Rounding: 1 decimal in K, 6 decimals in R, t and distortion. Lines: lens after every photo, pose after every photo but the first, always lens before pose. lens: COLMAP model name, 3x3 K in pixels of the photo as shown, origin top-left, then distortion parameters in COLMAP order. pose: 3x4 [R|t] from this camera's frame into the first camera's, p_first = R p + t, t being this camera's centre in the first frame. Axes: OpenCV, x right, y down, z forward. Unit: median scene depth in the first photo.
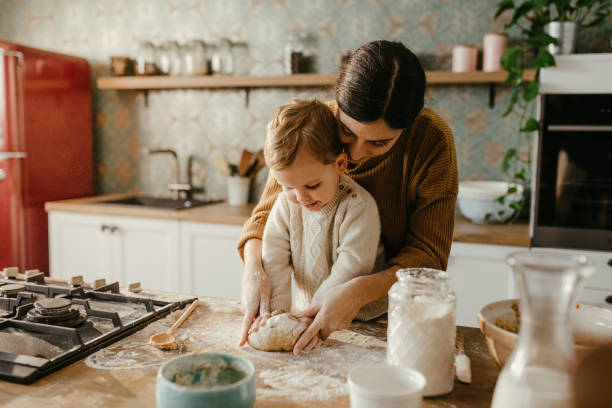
lens RADIAL K [[572.2, 0, 306.2], [0, 572.2, 199.1], [0, 0, 1]] dist [-0.001373, 0.011138]
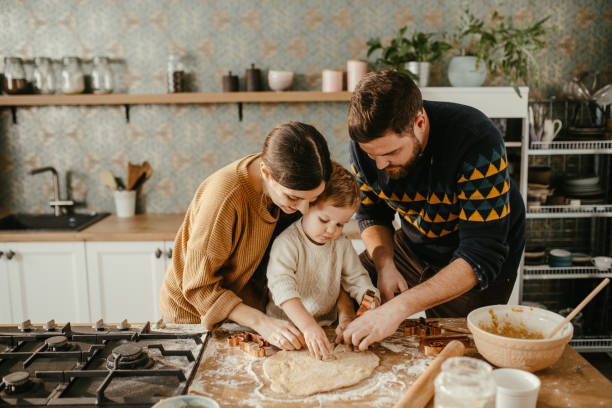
lens RADIAL K [[587.9, 0, 286.3], [0, 587.9, 192.1], [0, 0, 1]] dist [-0.032025, 0.006935]
pose [[0.944114, -0.078020, 0.320253, -0.197050], [0.064476, 0.996527, 0.052698, -0.077515], [-0.323252, -0.029105, 0.945865, -0.106821]]
